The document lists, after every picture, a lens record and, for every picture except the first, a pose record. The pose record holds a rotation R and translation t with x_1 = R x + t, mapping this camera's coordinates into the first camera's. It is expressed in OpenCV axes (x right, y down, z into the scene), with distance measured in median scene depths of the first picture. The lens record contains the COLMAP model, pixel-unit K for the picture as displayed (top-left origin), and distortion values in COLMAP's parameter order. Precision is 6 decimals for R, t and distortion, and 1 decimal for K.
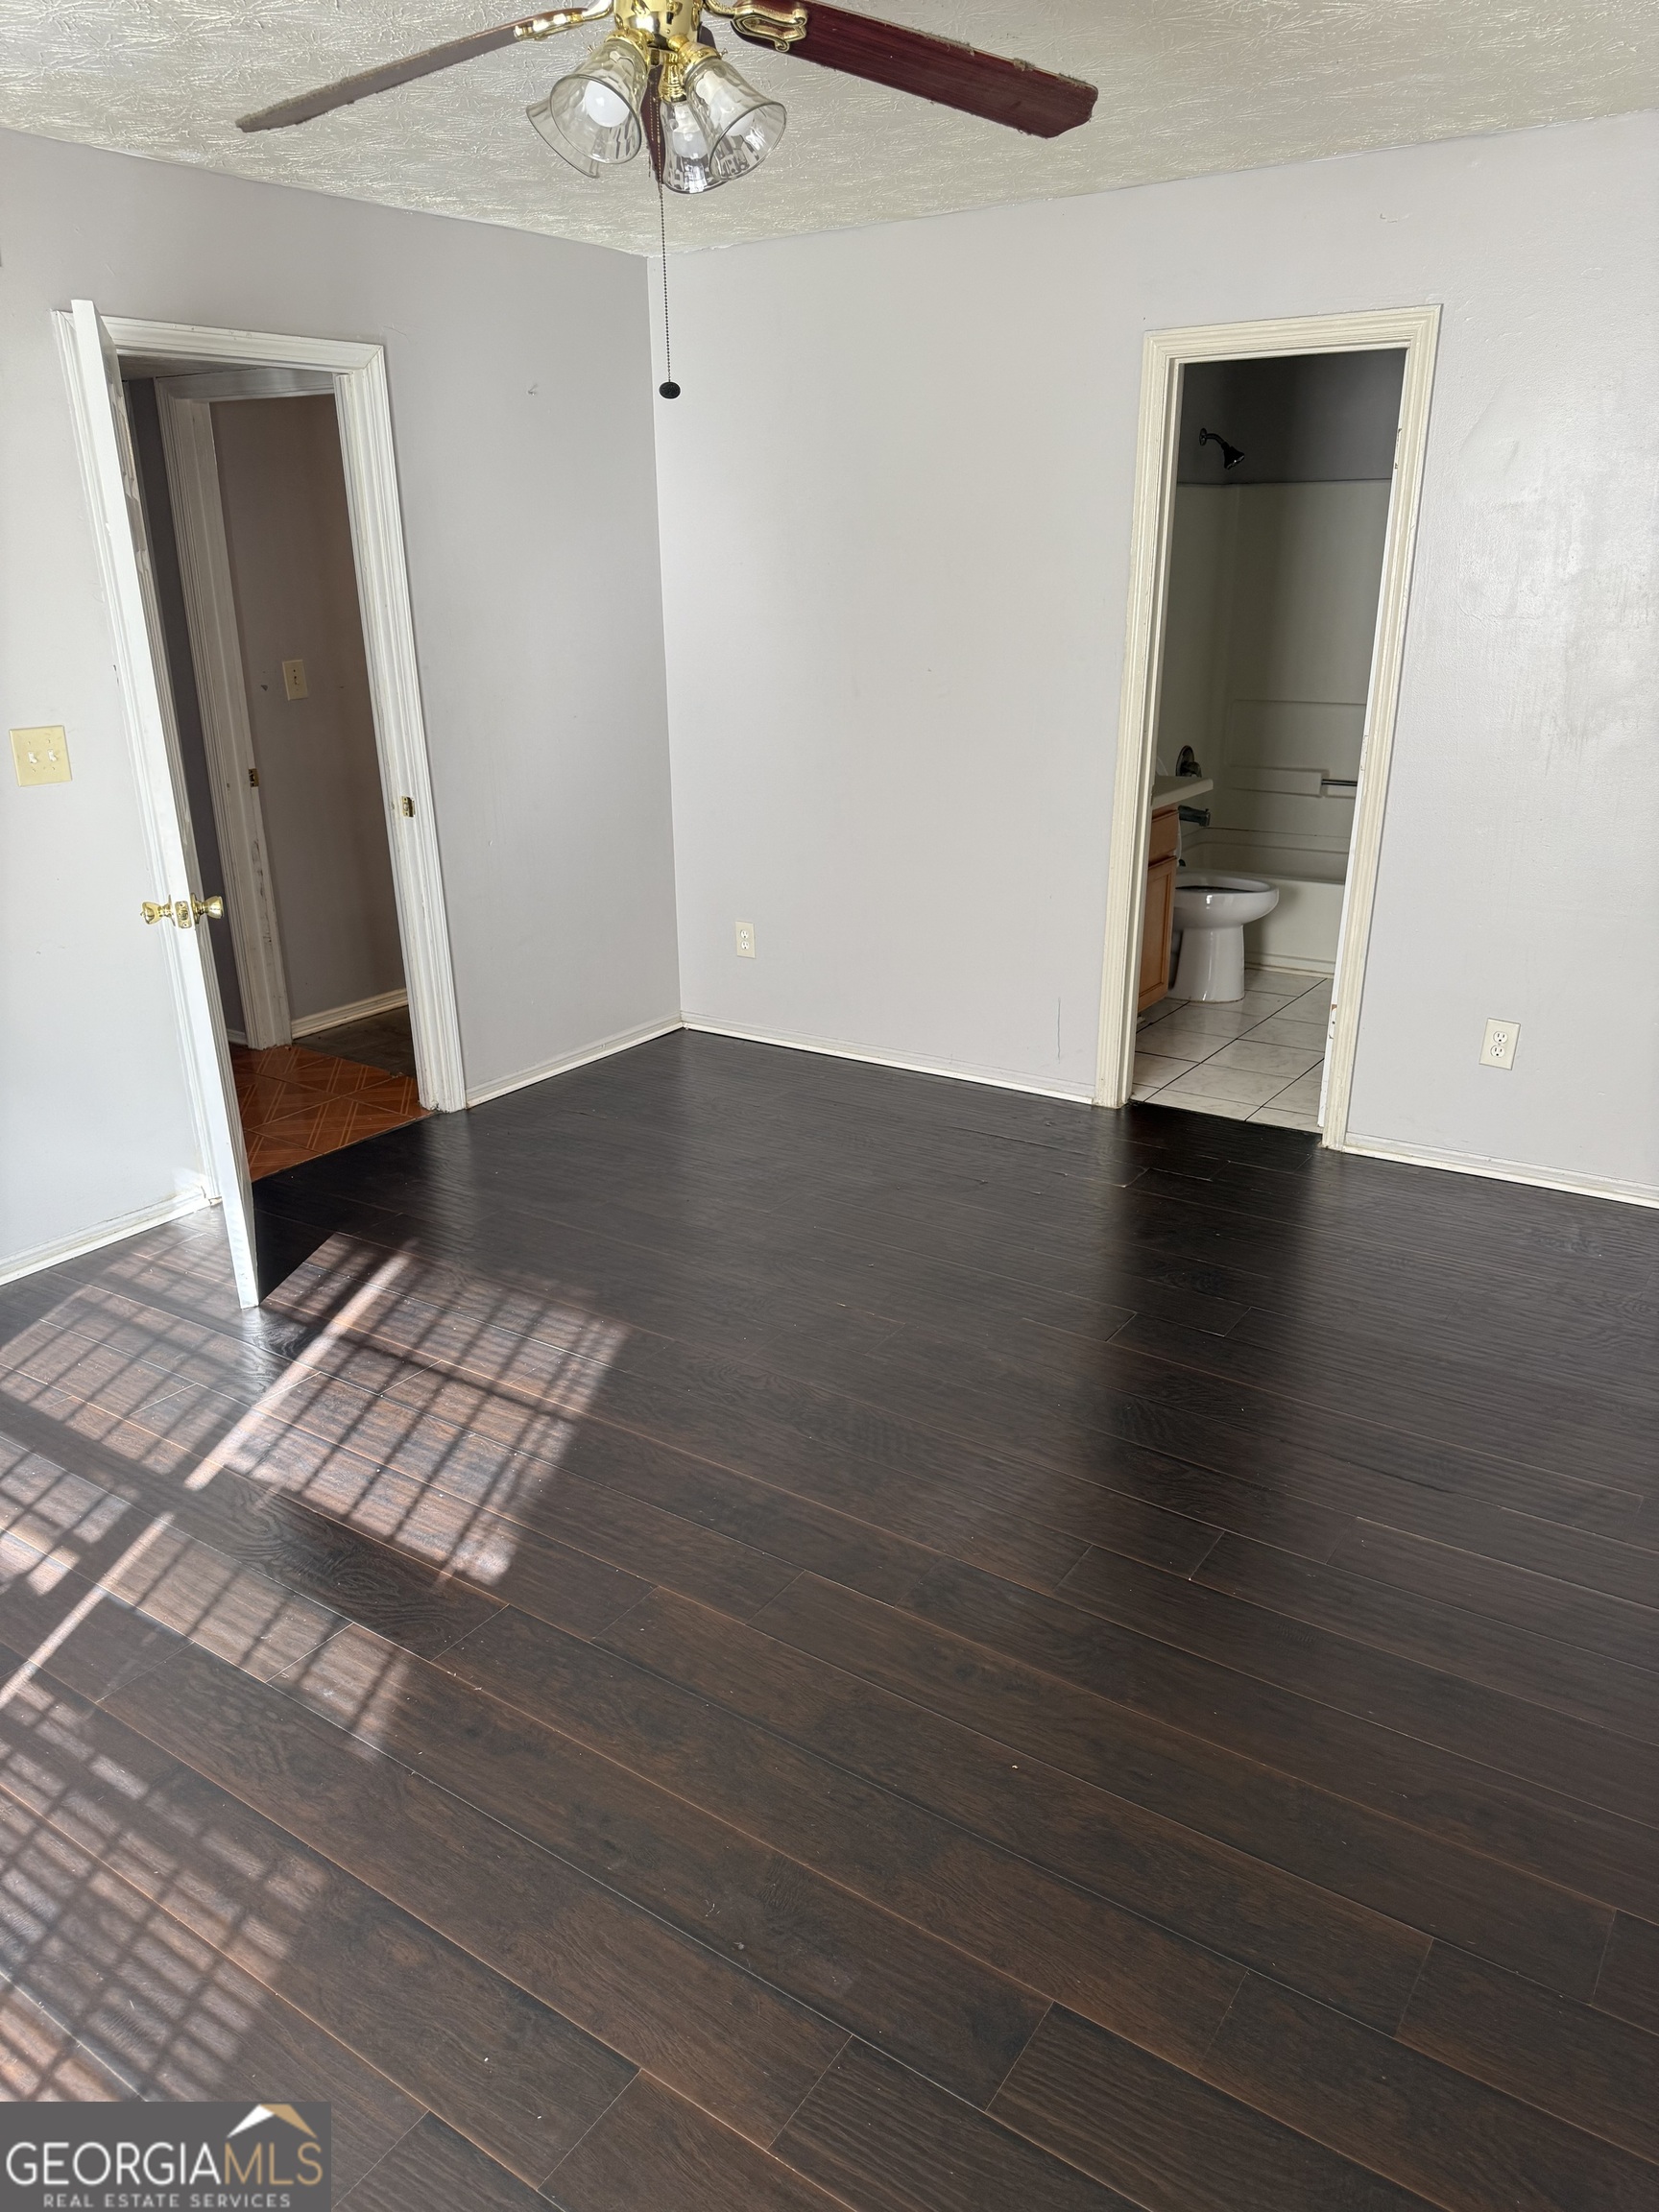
lens RADIAL K [[1572.5, 0, 830.6], [0, 1572.5, 1108.2], [0, 0, 1]] dist [0.007775, -0.017154]
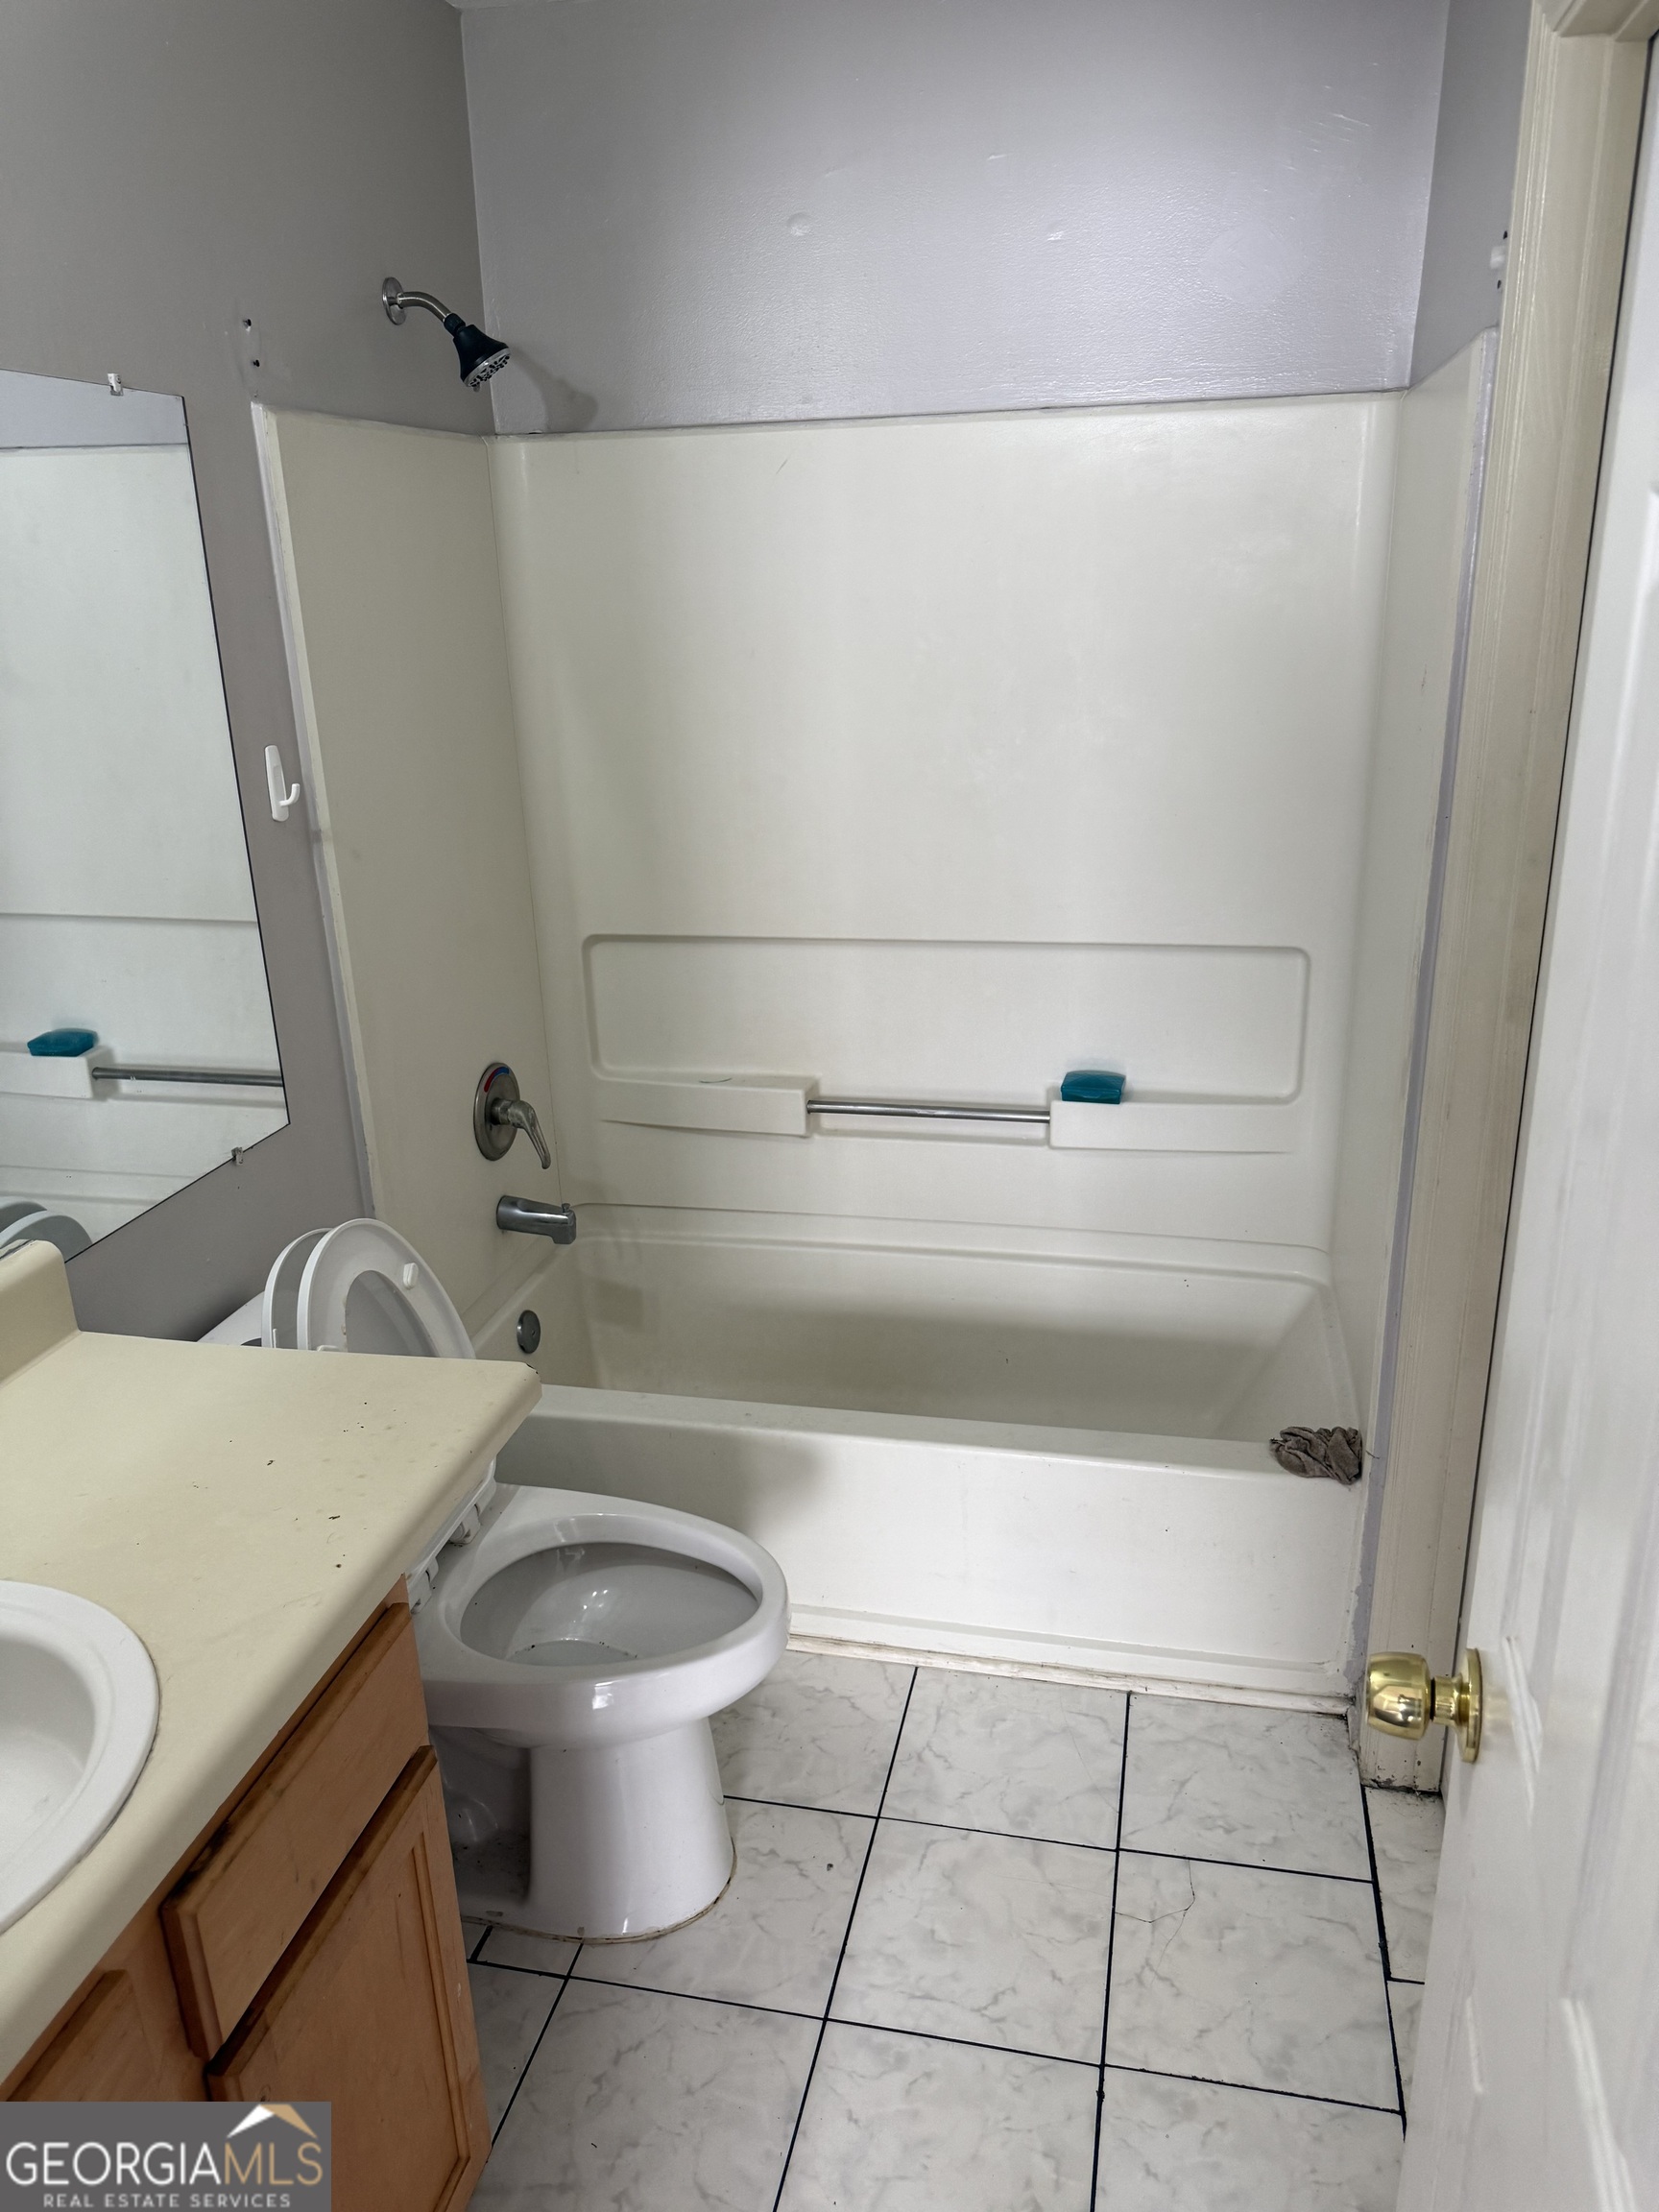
lens RADIAL K [[1572.5, 0, 830.5], [0, 1572.5, 1109.5], [0, 0, 1]] dist [0.007775, -0.017154]
pose [[0.926990, -0.145176, 0.345851, 0.173888], [0.153422, 0.988154, 0.003574, -0.219812], [-0.342273, 0.049748, 0.938283, 0.614959]]
